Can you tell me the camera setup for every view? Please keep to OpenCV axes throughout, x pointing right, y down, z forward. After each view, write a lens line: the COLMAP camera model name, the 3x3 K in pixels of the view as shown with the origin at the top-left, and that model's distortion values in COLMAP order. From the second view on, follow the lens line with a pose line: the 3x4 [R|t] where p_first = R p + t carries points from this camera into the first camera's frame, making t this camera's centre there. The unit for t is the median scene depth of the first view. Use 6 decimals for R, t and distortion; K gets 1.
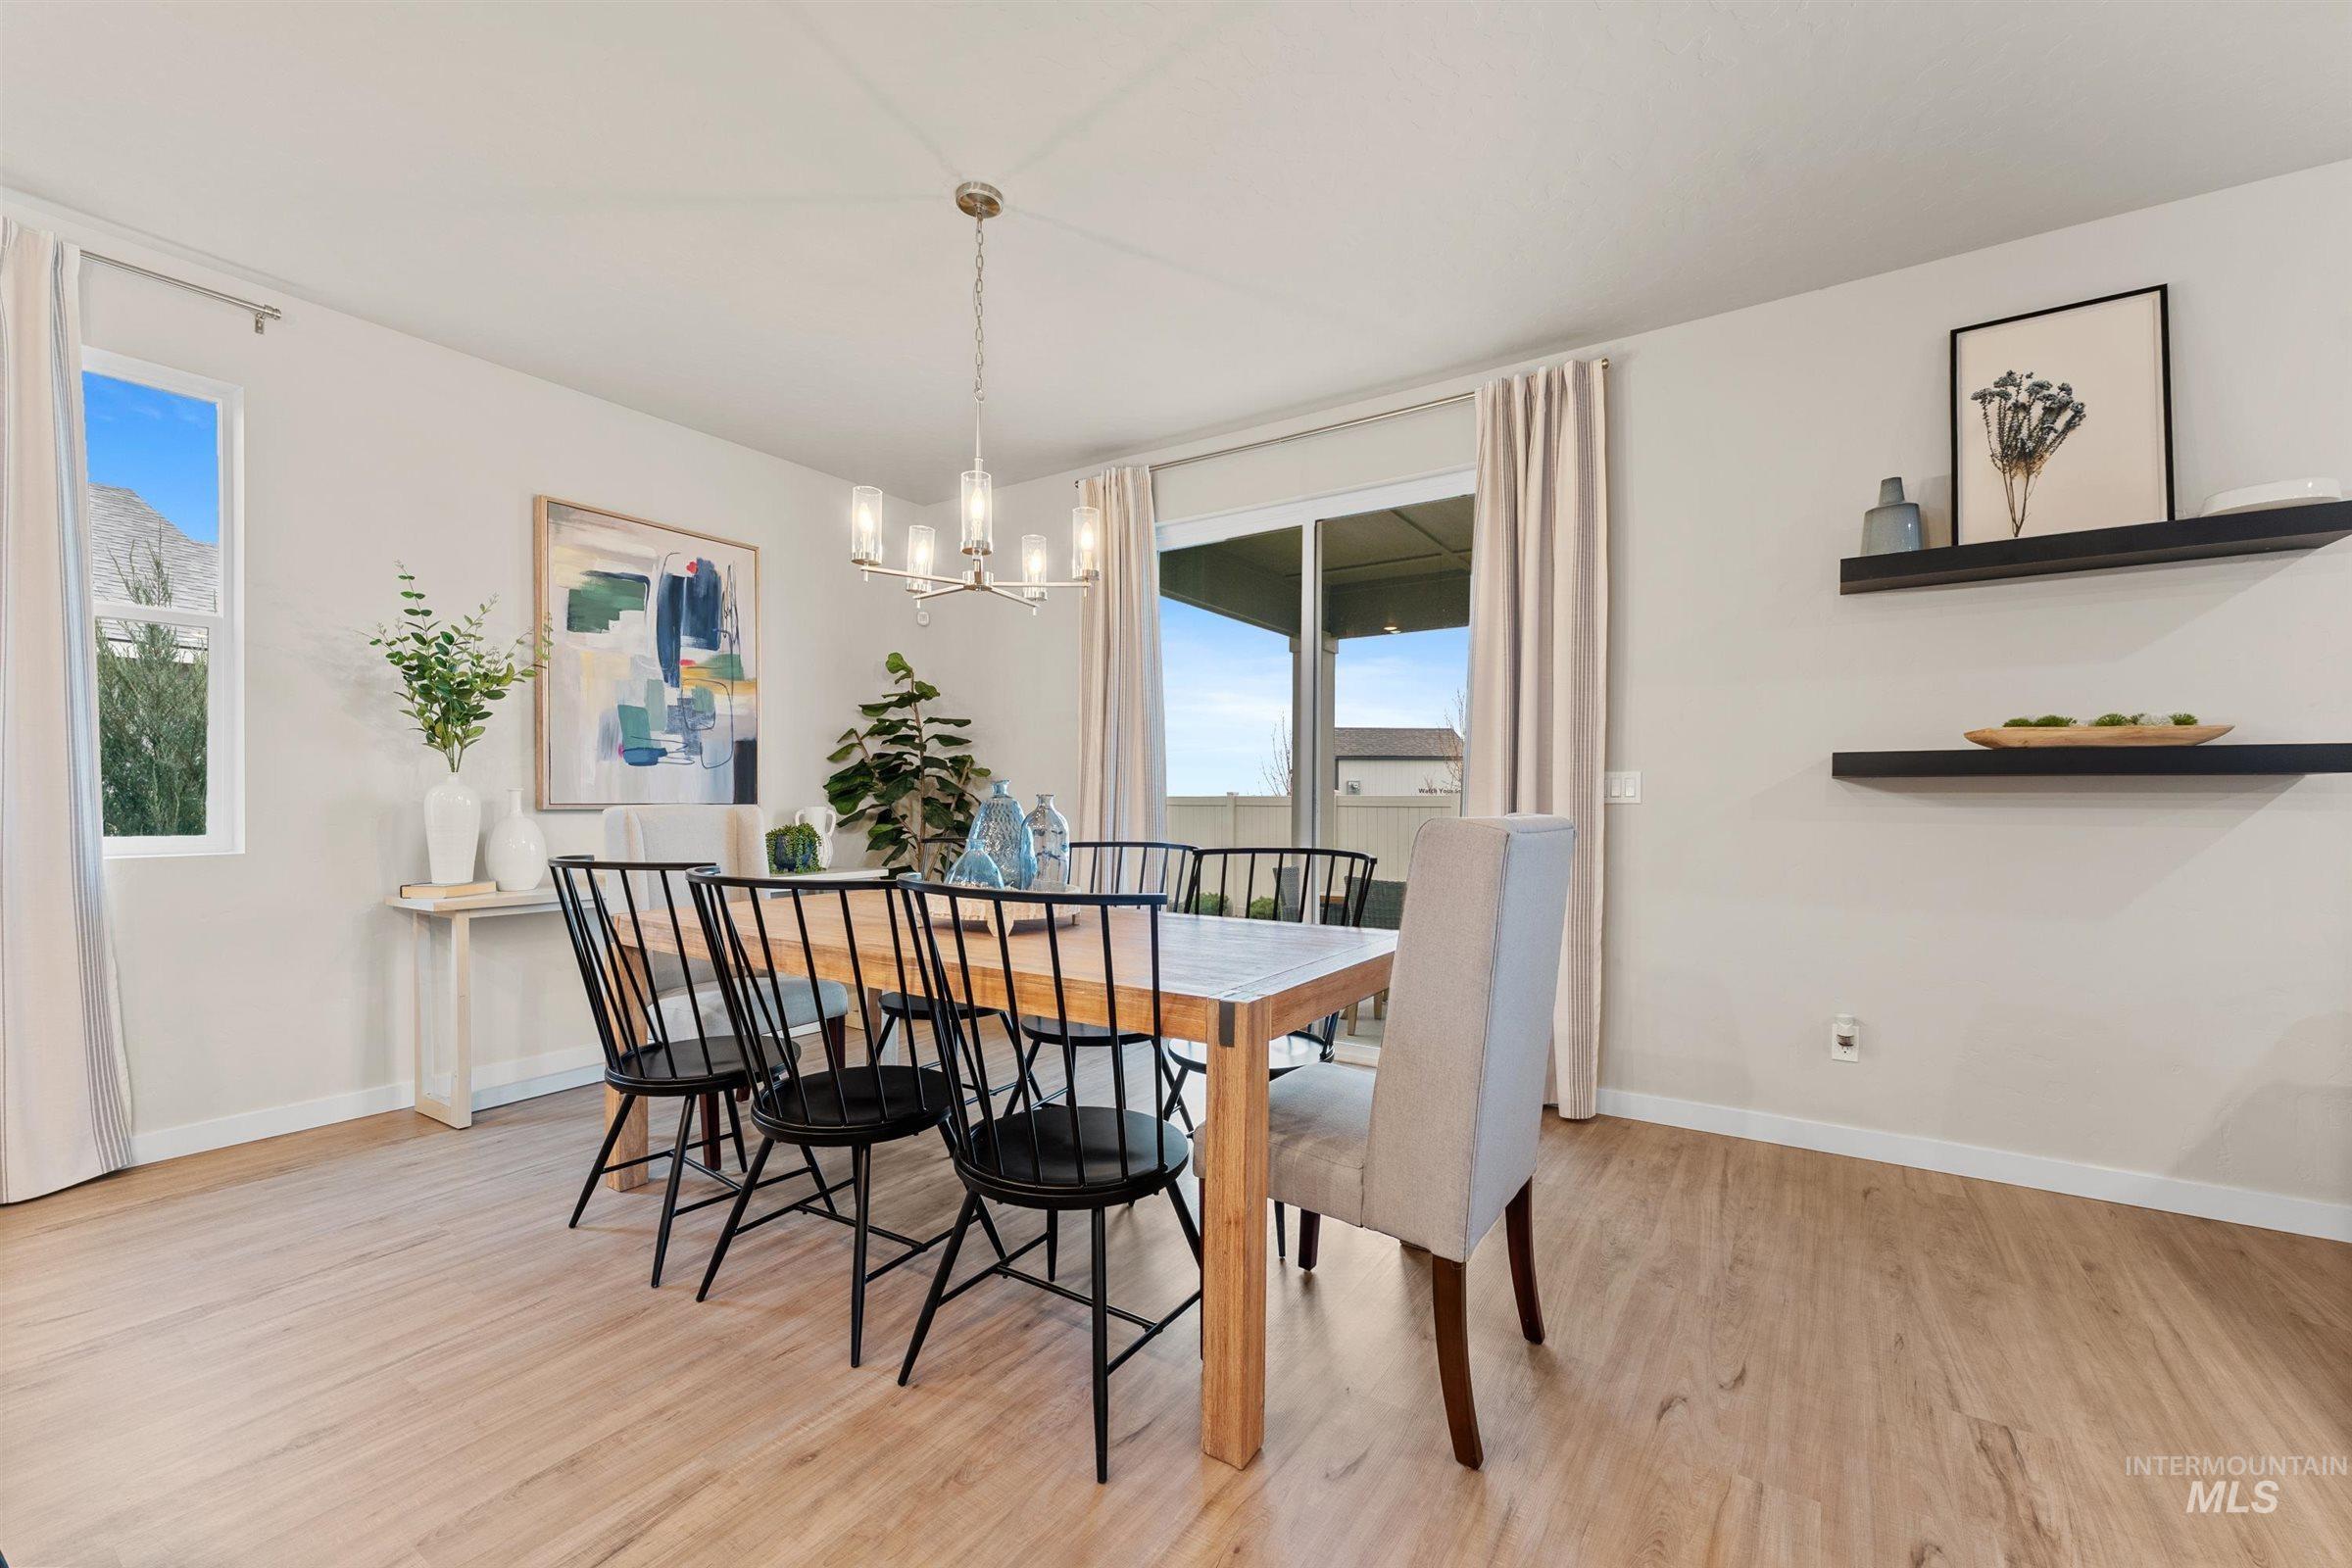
lens RADIAL K [[951.9, 0, 1177.3], [0, 951.9, 803.8], [0, 0, 1]] dist [0.004403, 0.000314]
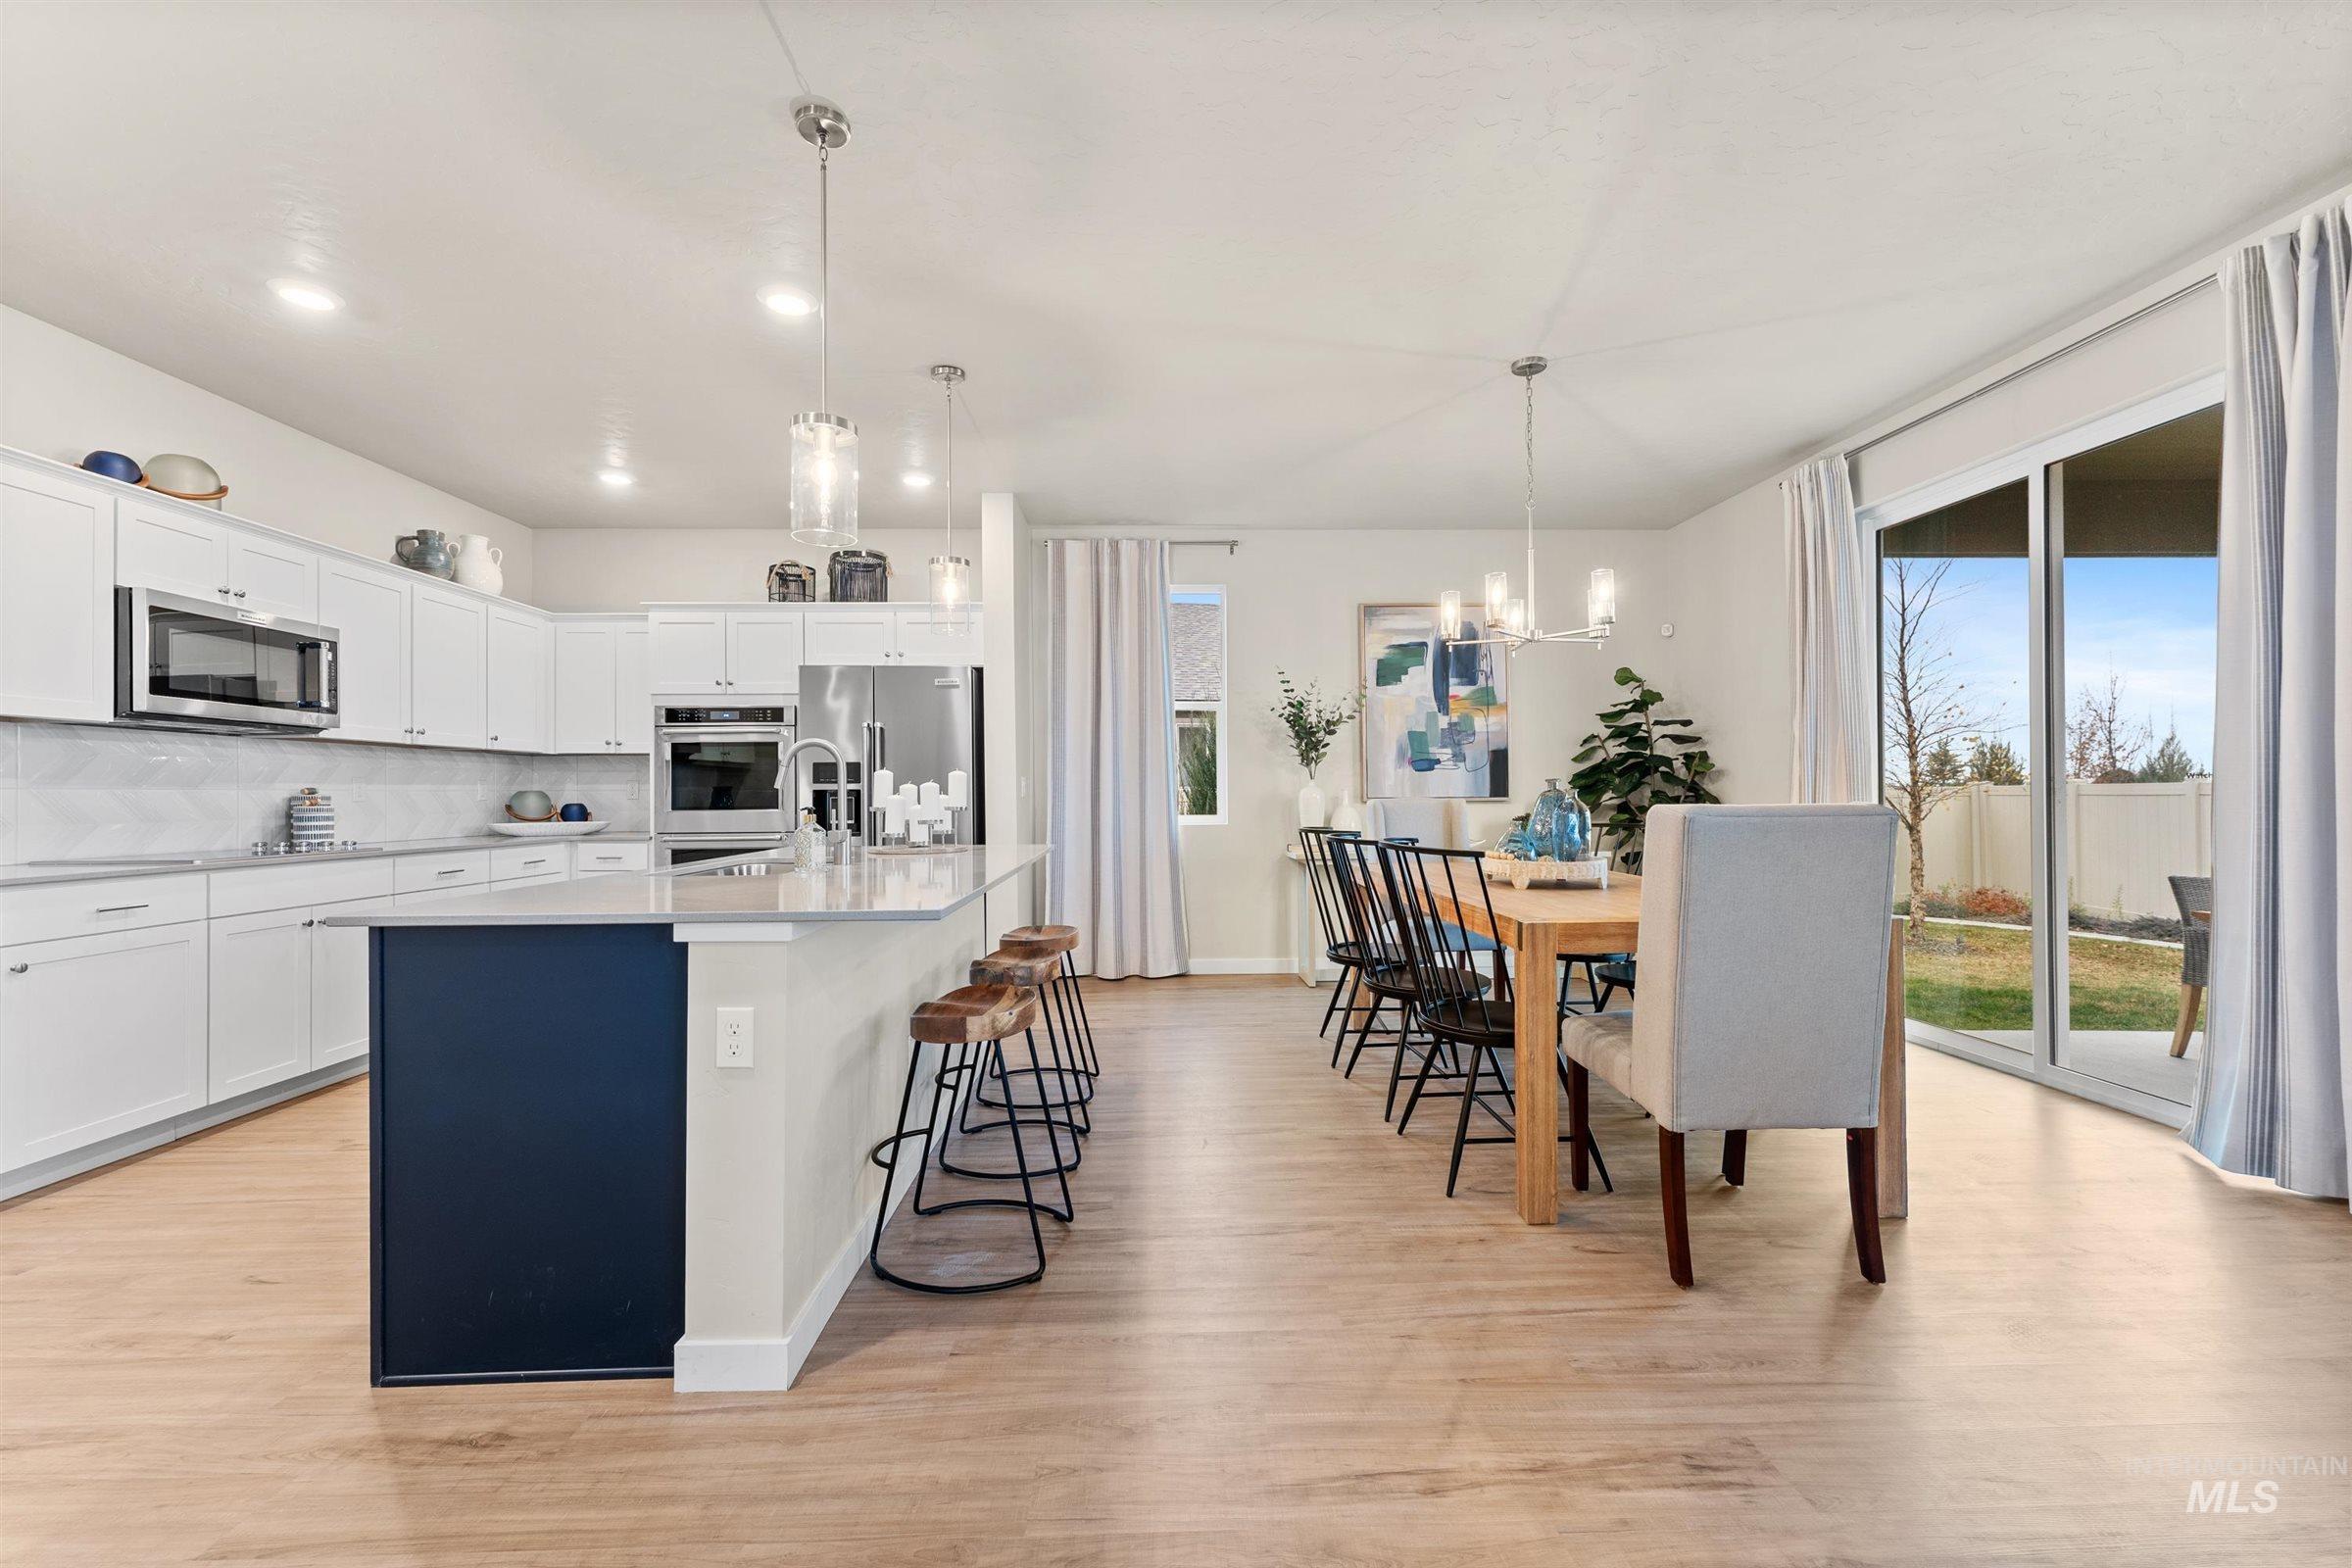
lens RADIAL K [[951.9, 0, 1180.7], [0, 951.9, 788.0], [0, 0, 1]] dist [0.004403, 0.000314]
pose [[0.580922, -0.012645, -0.813861, 0.397171], [0.005943, 0.999919, -0.011293, -0.000547], [0.813937, 0.001724, 0.580950, -0.144969]]
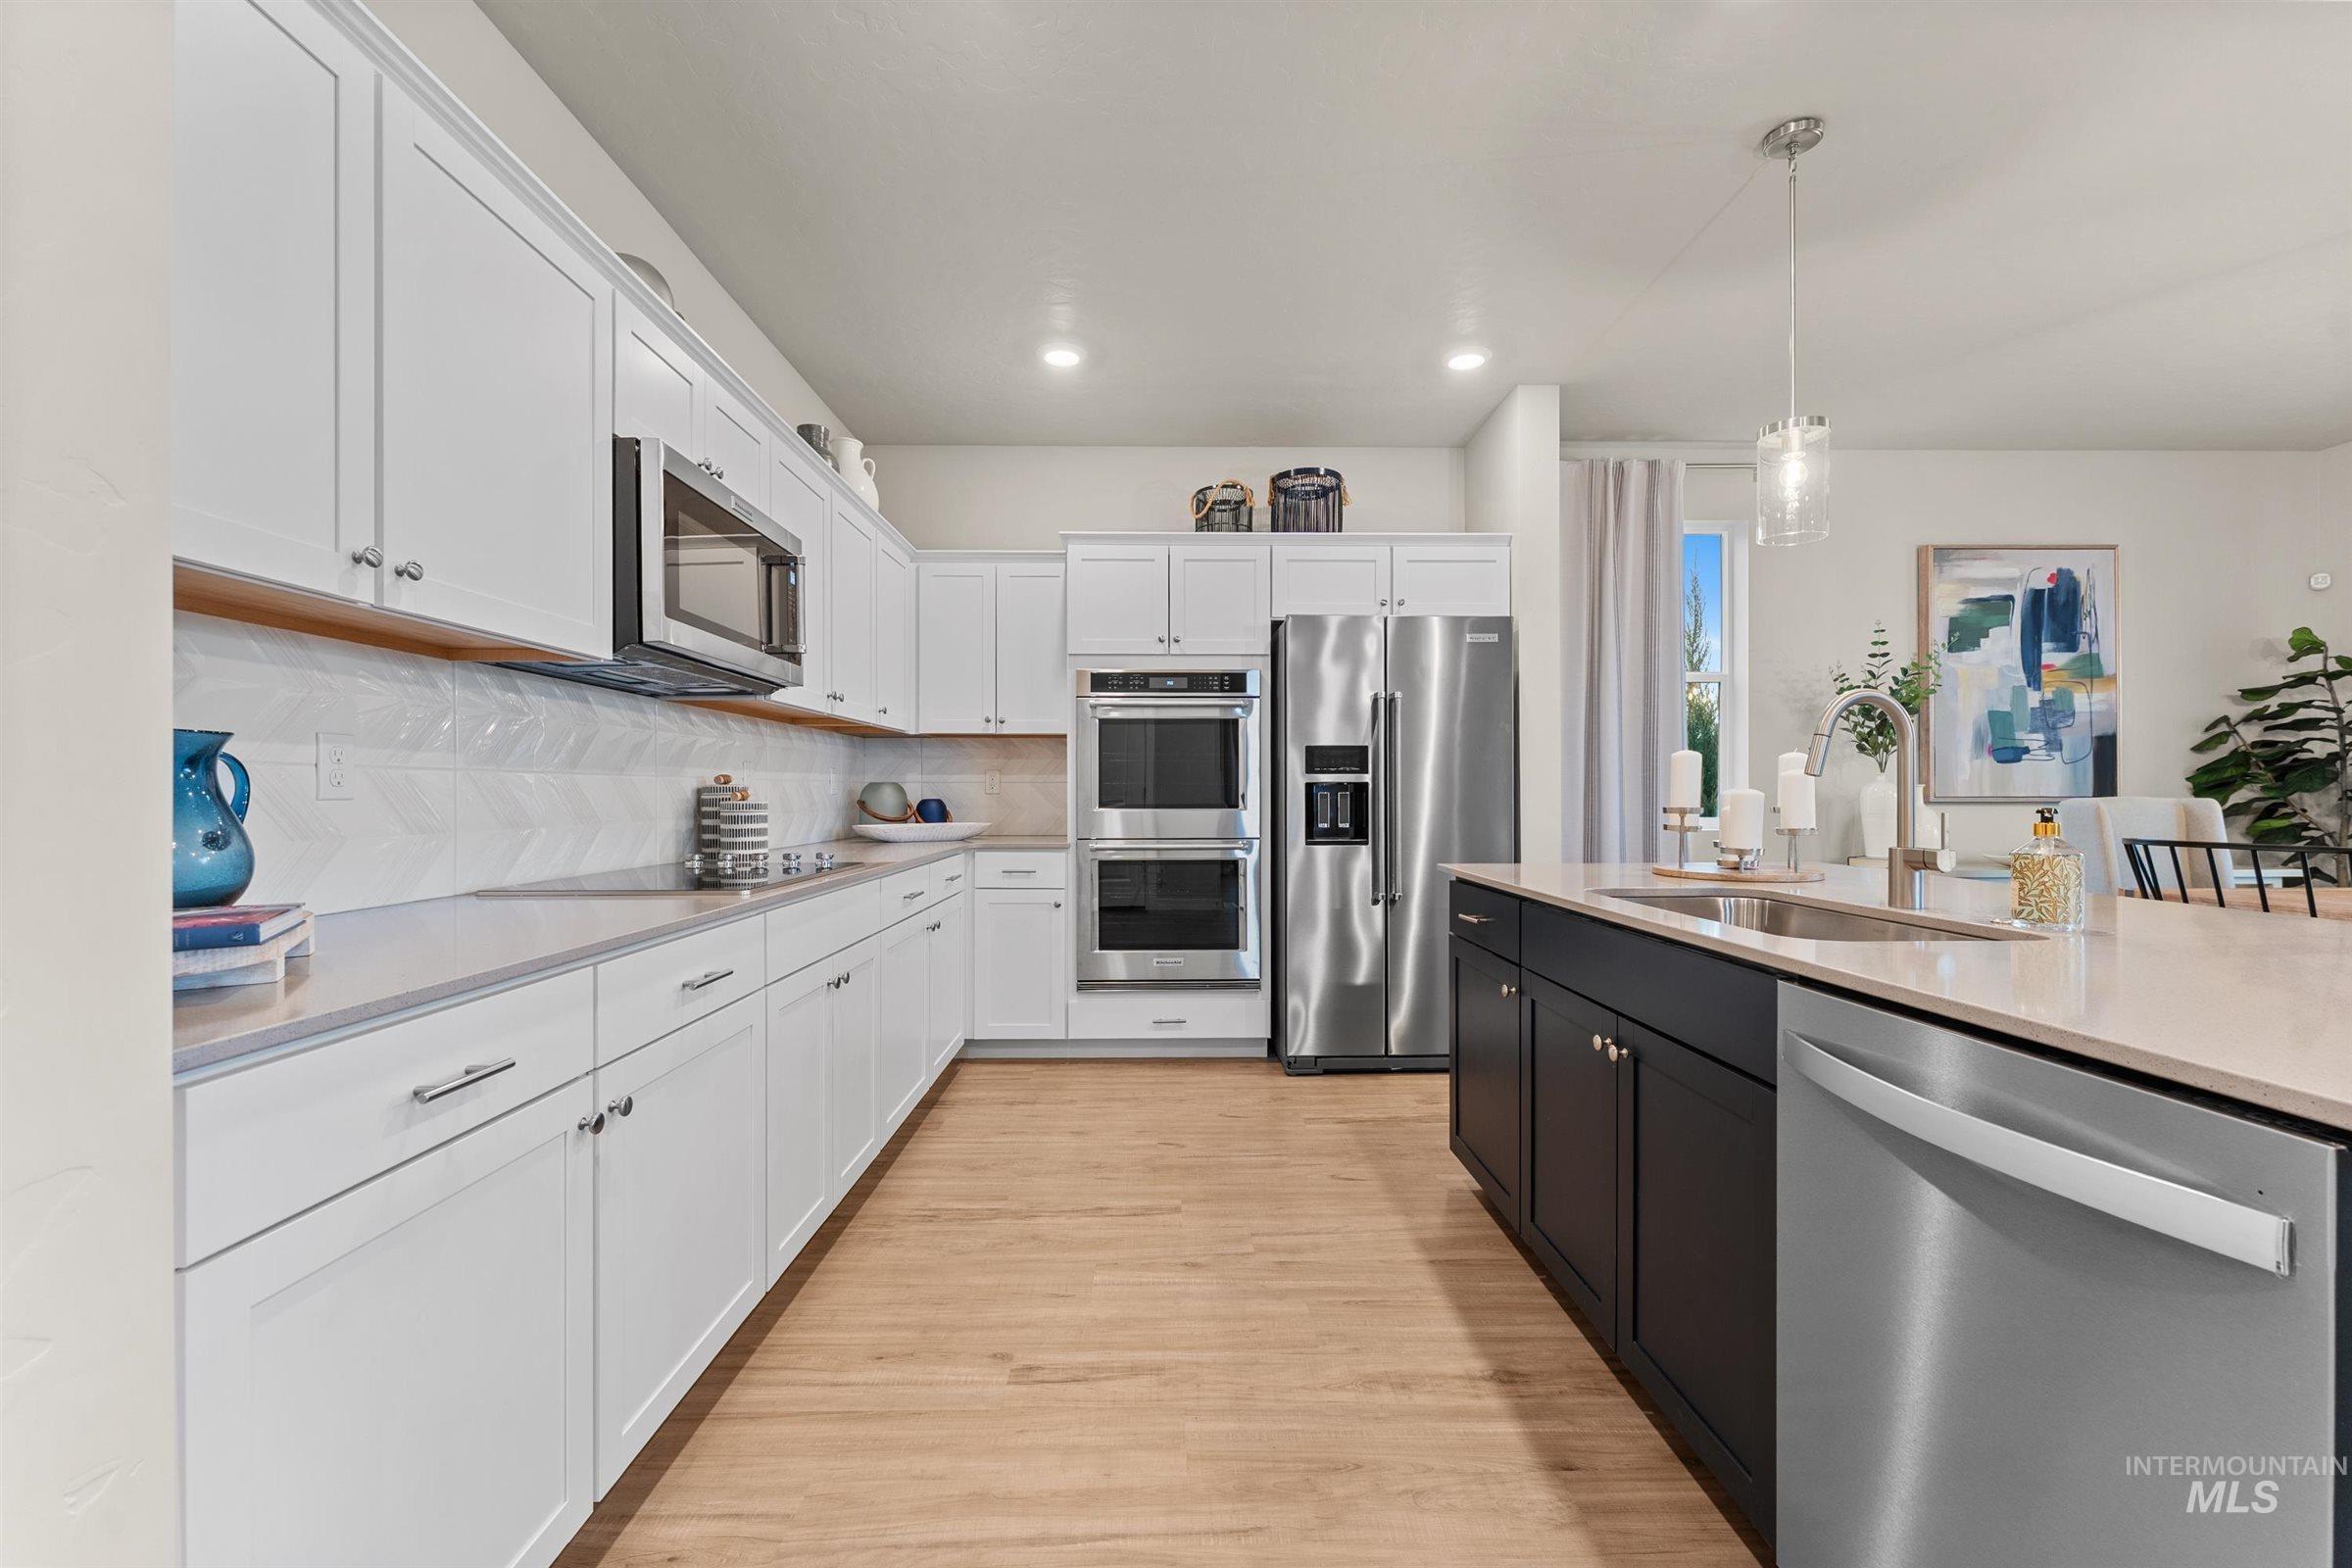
lens RADIAL K [[951.9, 0, 1161.5], [0, 951.9, 787.9], [0, 0, 1]] dist [0.004403, 0.000314]
pose [[0.580229, -0.008216, -0.814412, -0.216937], [0.000877, 0.999955, -0.009463, -0.000790], [0.814453, 0.004776, 0.580210, -0.459095]]
